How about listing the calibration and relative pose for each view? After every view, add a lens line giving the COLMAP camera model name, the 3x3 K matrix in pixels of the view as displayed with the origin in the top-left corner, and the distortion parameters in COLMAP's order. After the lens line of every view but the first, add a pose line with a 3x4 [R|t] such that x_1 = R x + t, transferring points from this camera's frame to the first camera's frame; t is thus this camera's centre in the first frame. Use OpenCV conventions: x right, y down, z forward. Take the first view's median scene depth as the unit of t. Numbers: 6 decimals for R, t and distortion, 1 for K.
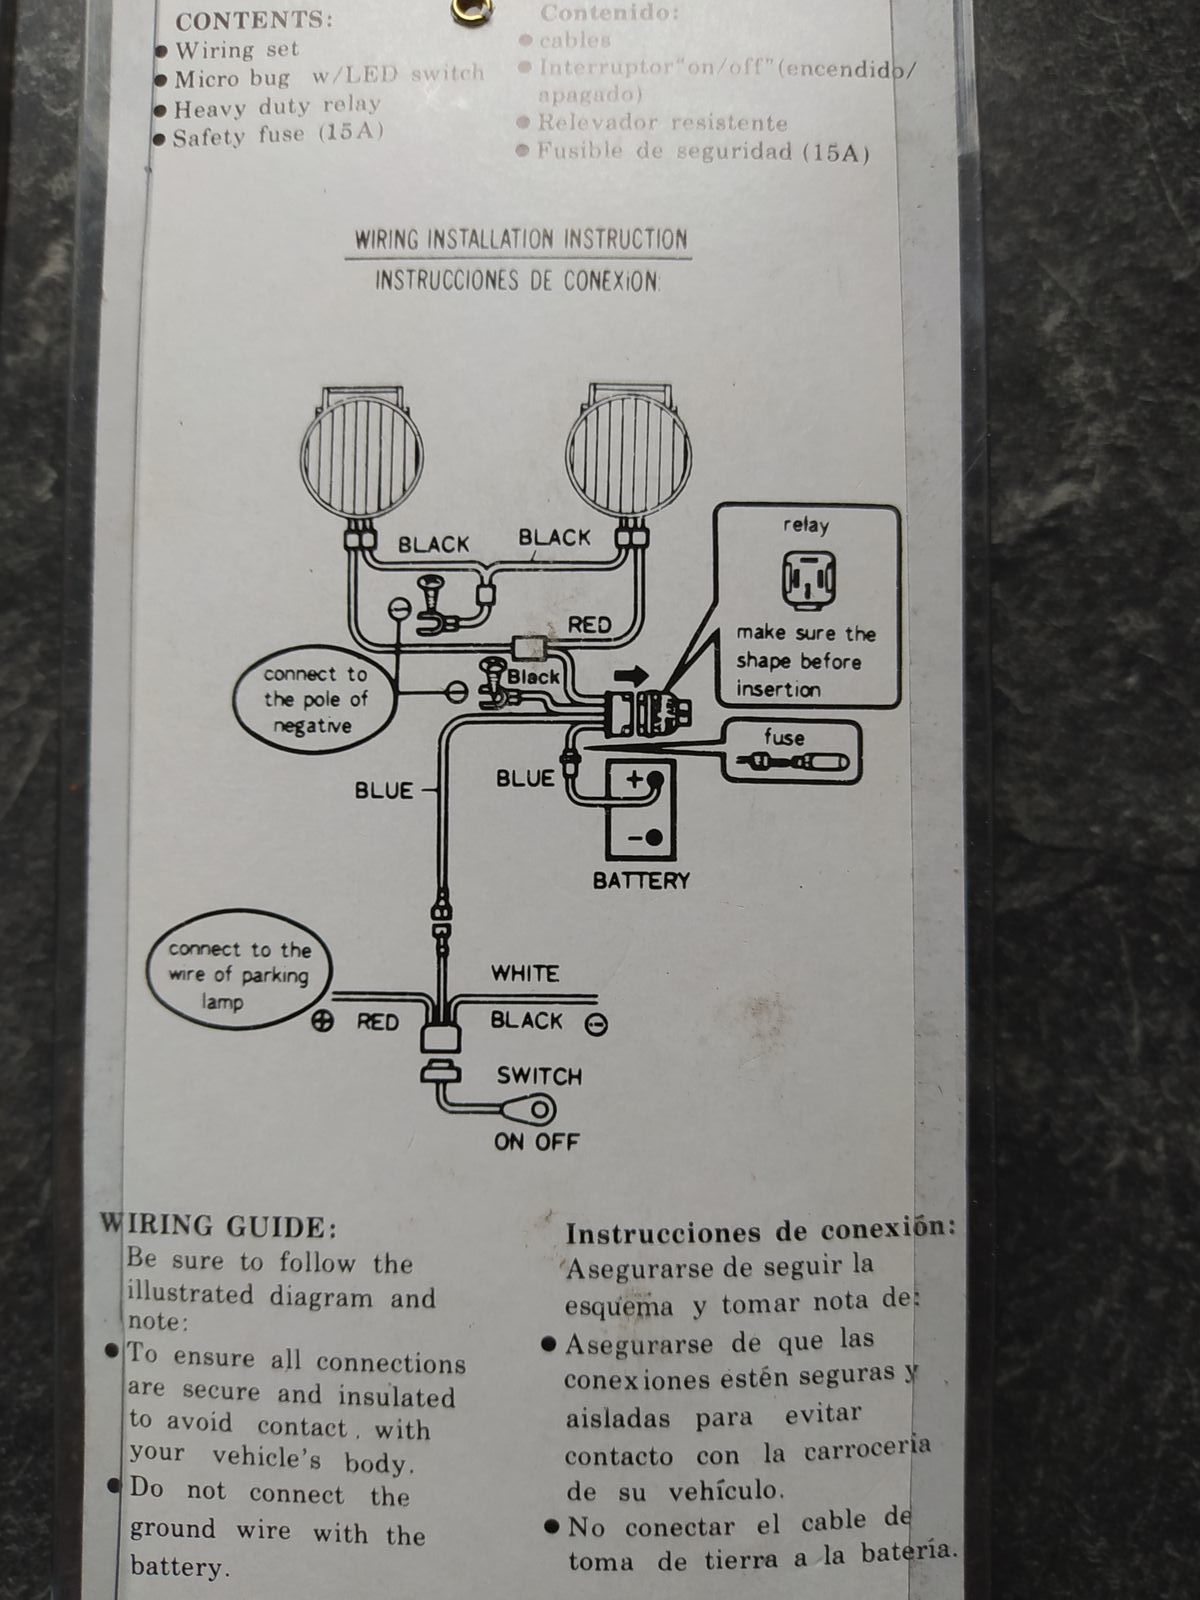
lens RADIAL K [[1225.9, 0, 600.0], [0, 1225.9, 800.0], [0, 0, 1]] dist [0.067056, -0.137479]
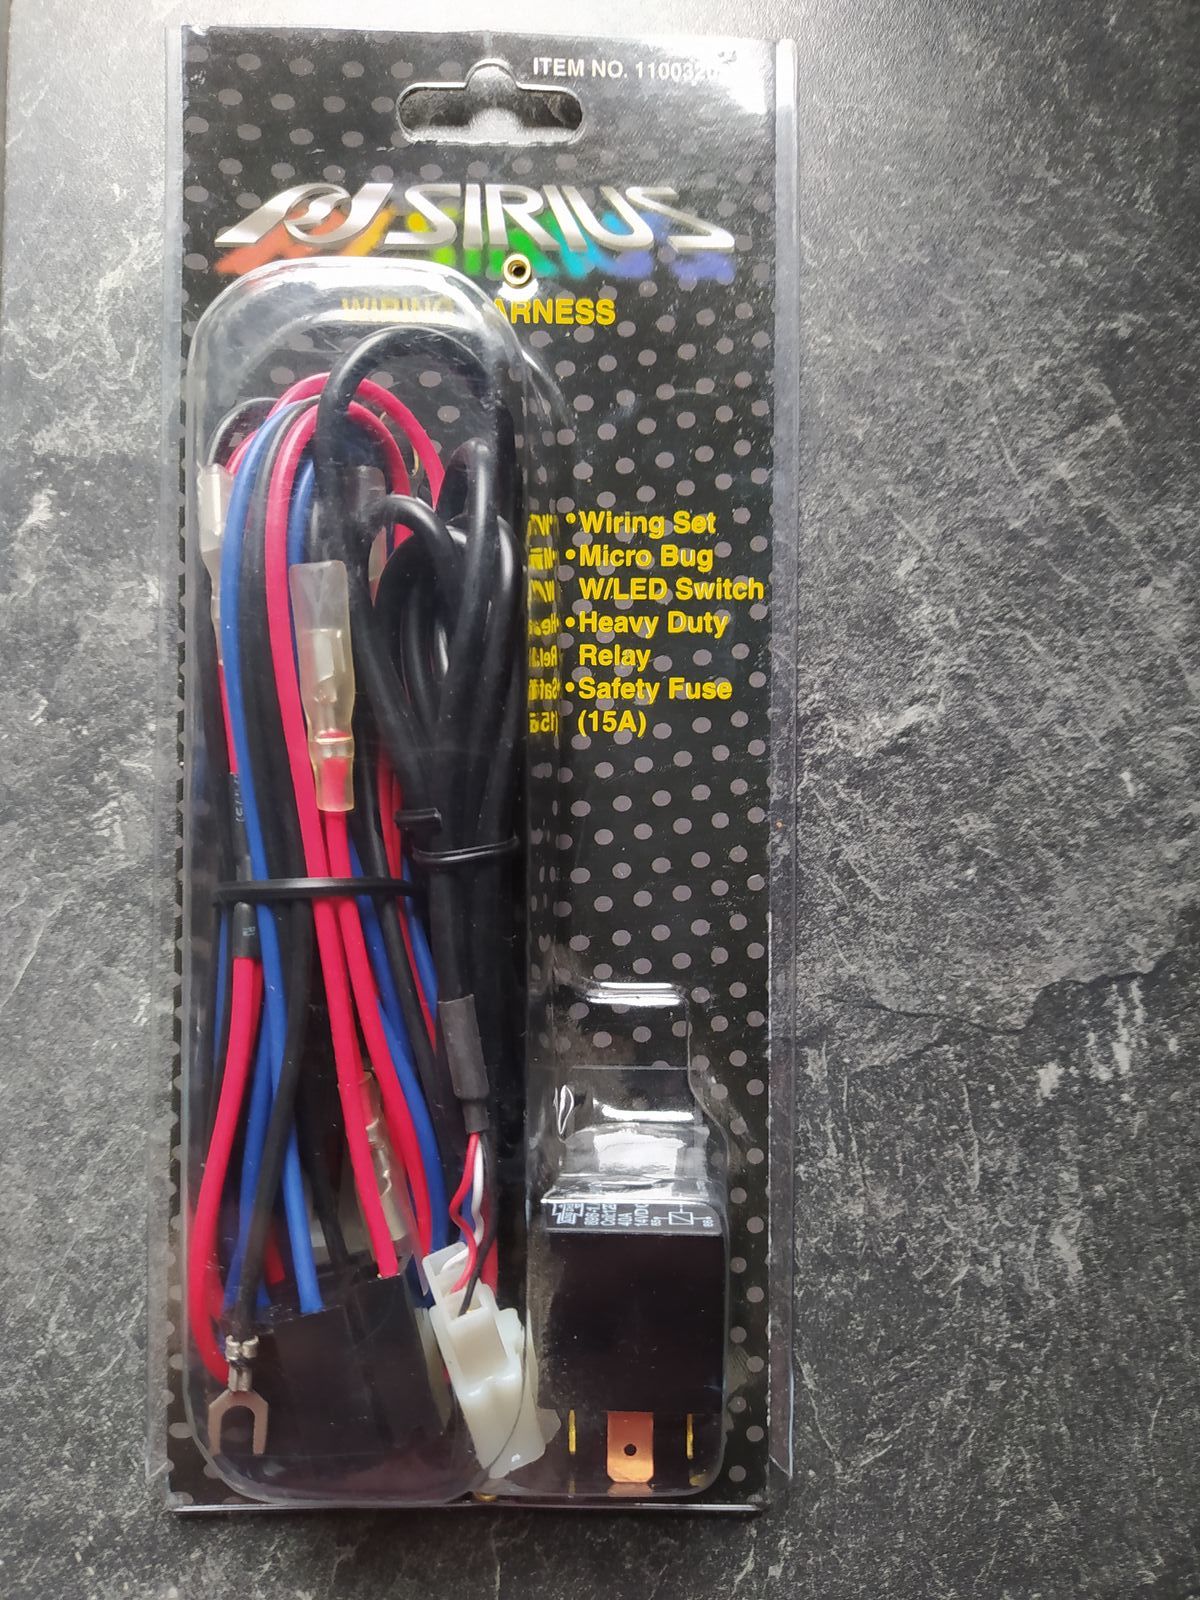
lens RADIAL K [[1225.9, 0, 600.0], [0, 1225.9, 800.0], [0, 0, 1]] dist [0.067056, -0.137479]
pose [[0.997887, -0.006714, 0.064631, -0.004406], [0.016342, 0.988610, -0.149611, 0.006882], [-0.062890, 0.150351, 0.986630, -0.165973]]
